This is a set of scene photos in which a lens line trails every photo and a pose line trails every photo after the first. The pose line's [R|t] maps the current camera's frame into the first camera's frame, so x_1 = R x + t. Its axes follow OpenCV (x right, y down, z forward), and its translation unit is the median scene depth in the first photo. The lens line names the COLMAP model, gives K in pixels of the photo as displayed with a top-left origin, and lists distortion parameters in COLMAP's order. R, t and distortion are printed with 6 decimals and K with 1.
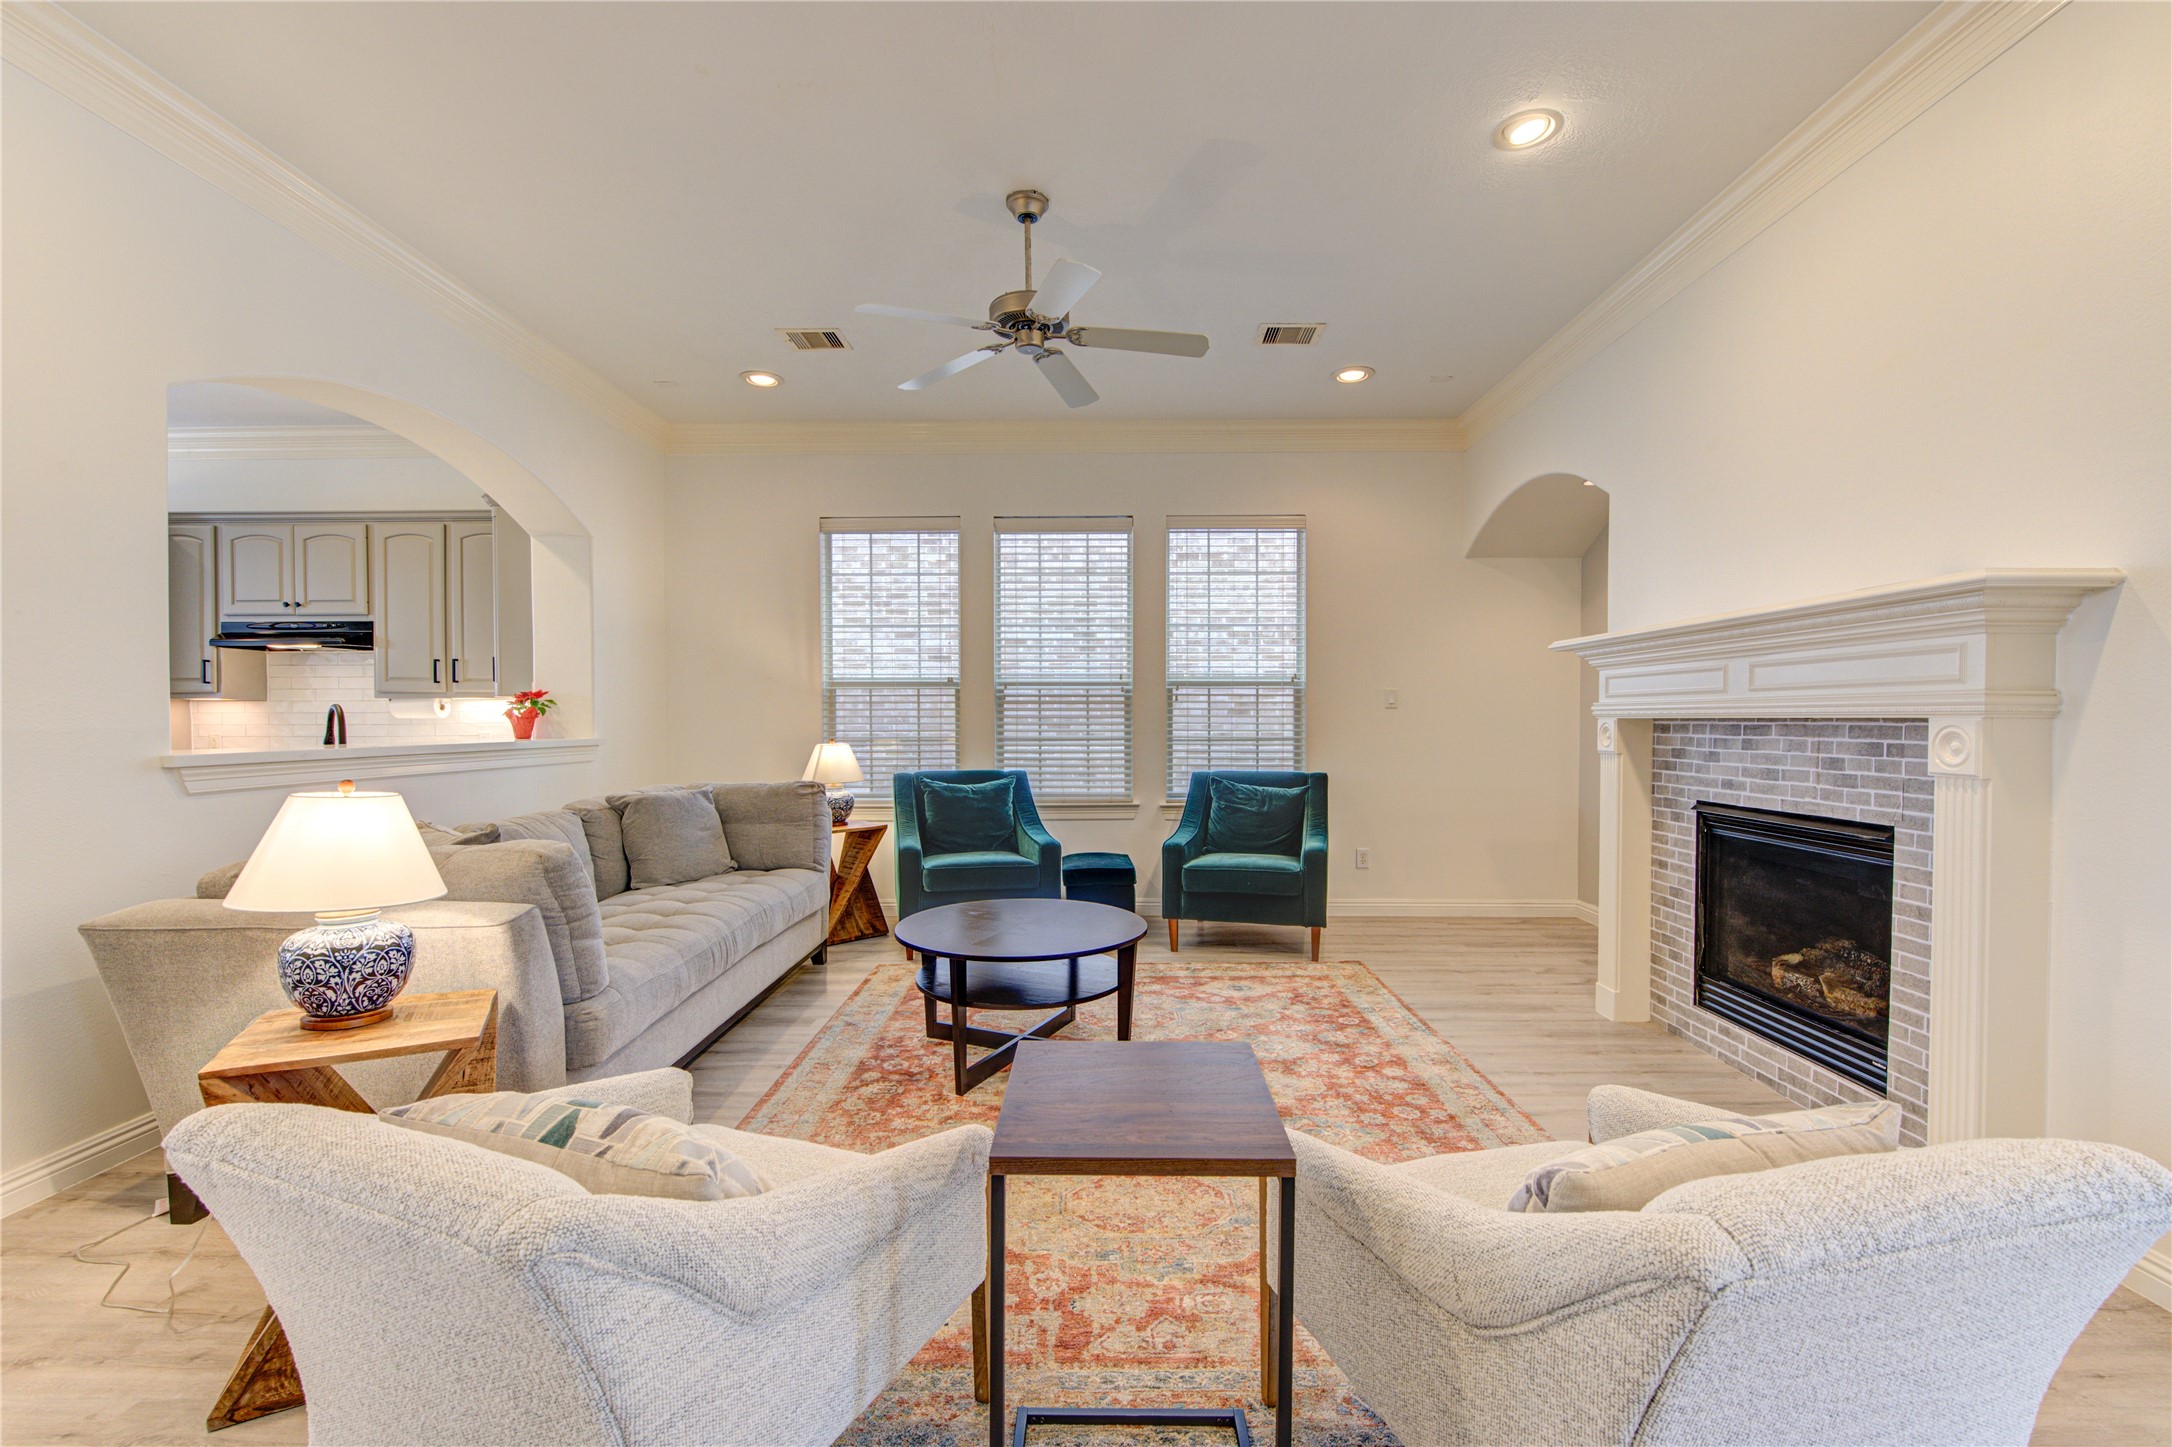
lens RADIAL K [[930.7, 0, 1086.0], [0, 930.7, 723.5], [0, 0, 1]] dist [0.001172, -0.000167]
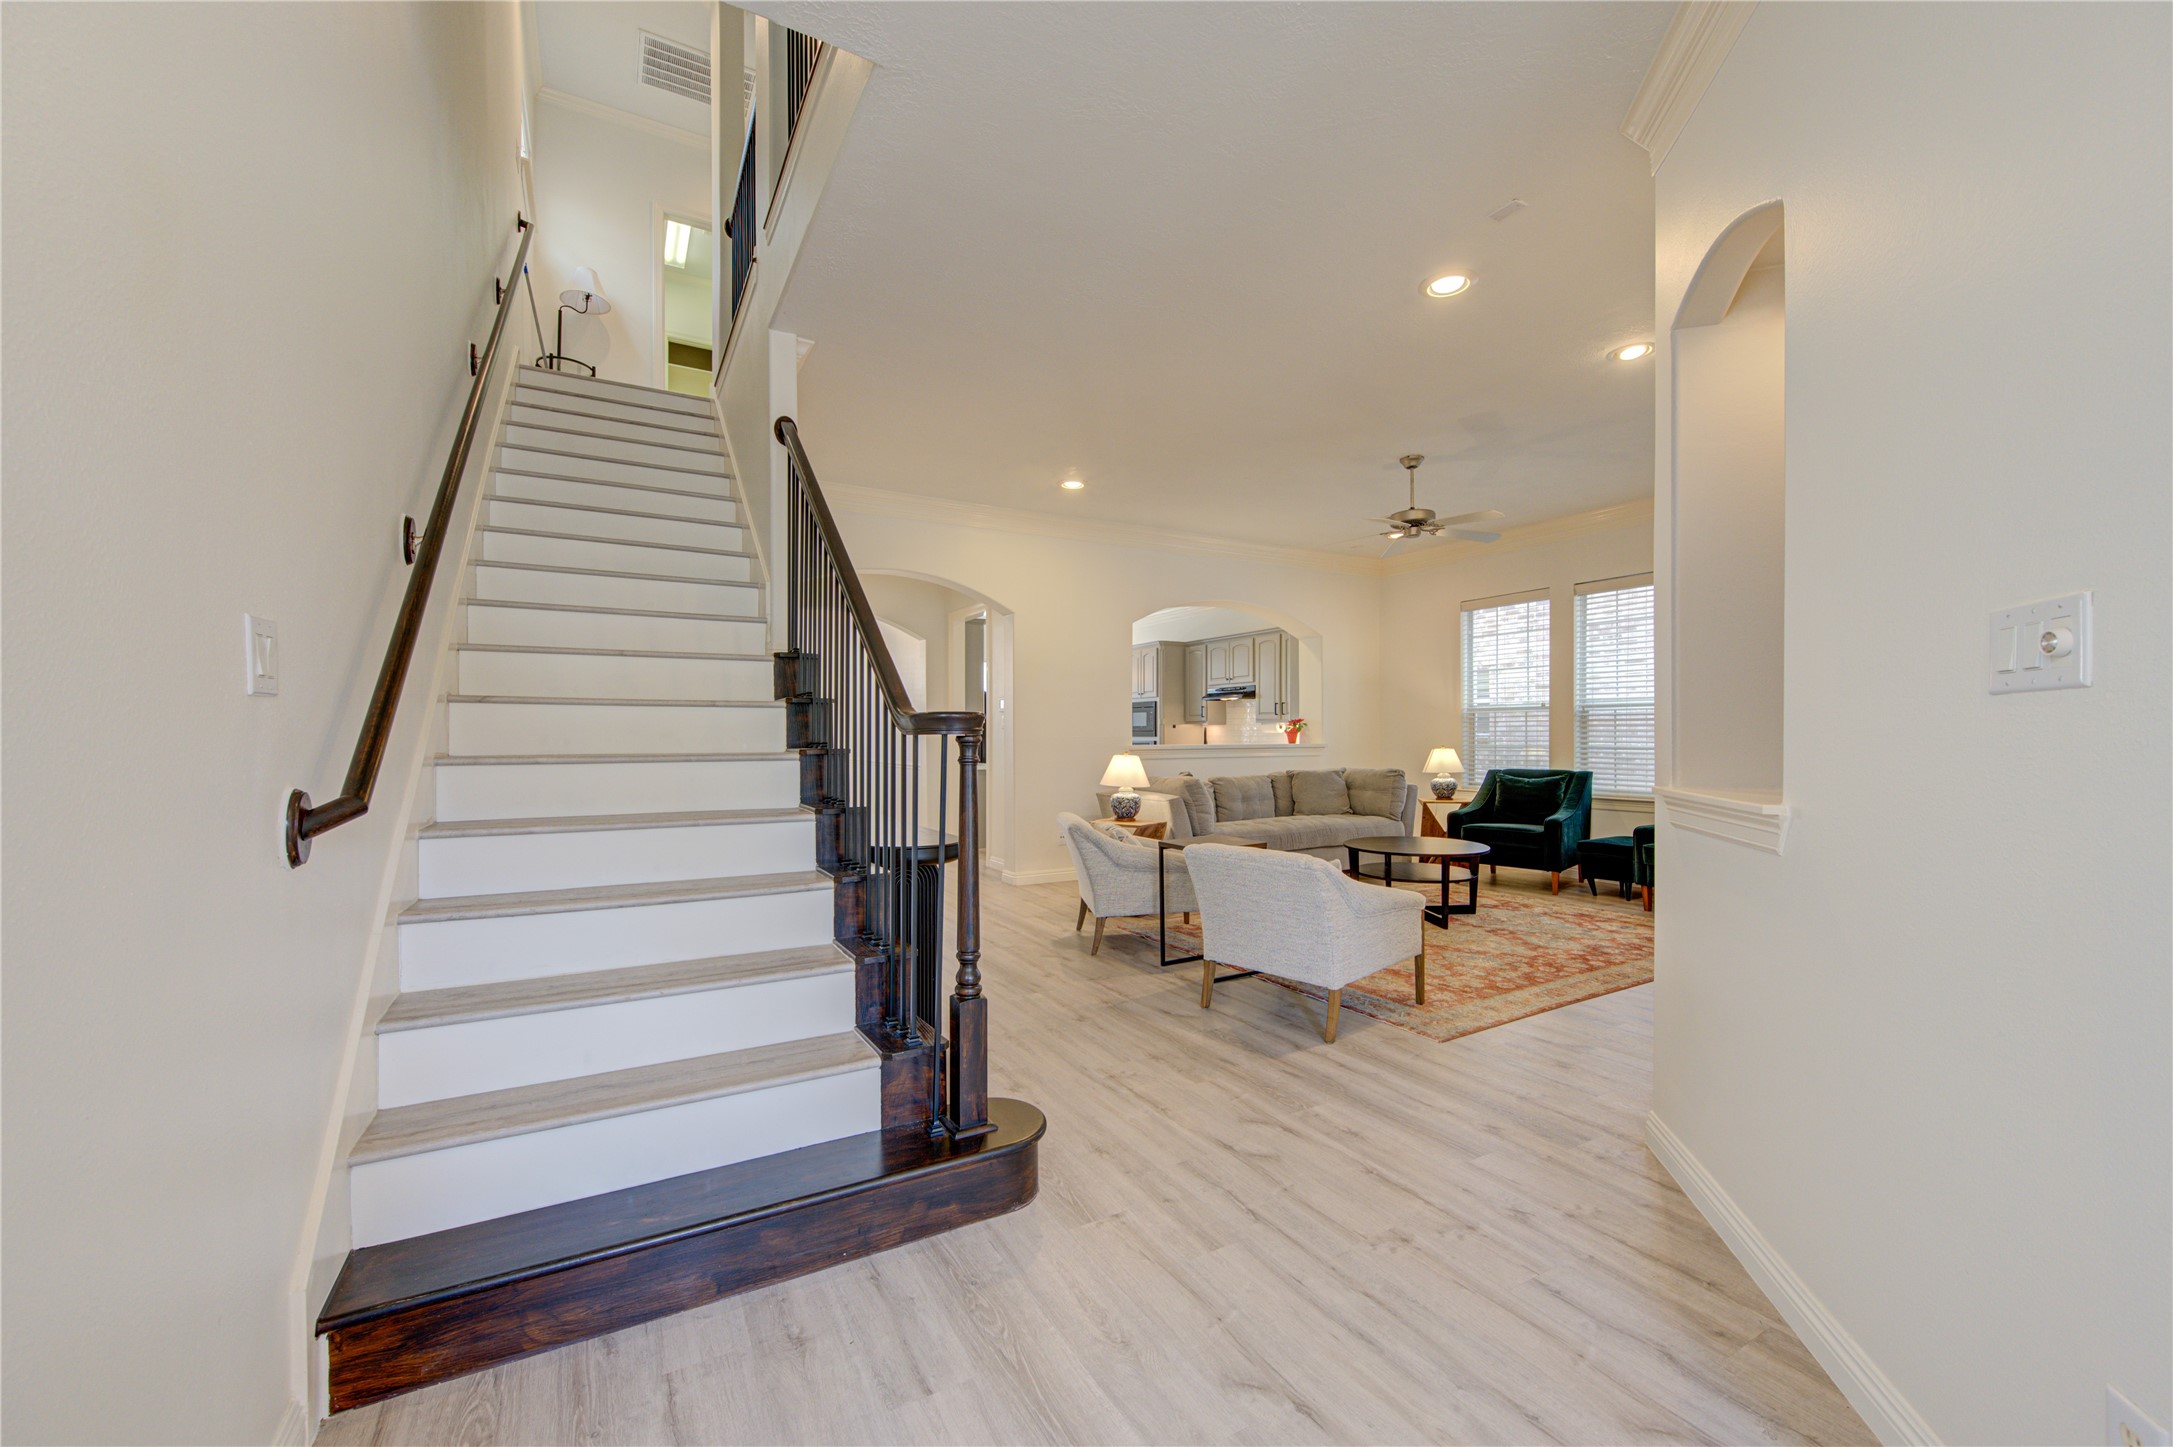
lens RADIAL K [[846.0, 0, 1089.7], [0, 846.0, 734.5], [0, 0, 1]] dist [0.002630, -0.000658]
pose [[0.510724, 0.002986, -0.859740, 0.710922], [-0.003058, 0.999994, 0.001656, -0.003732], [0.859739, 0.001783, 0.510730, -0.282660]]
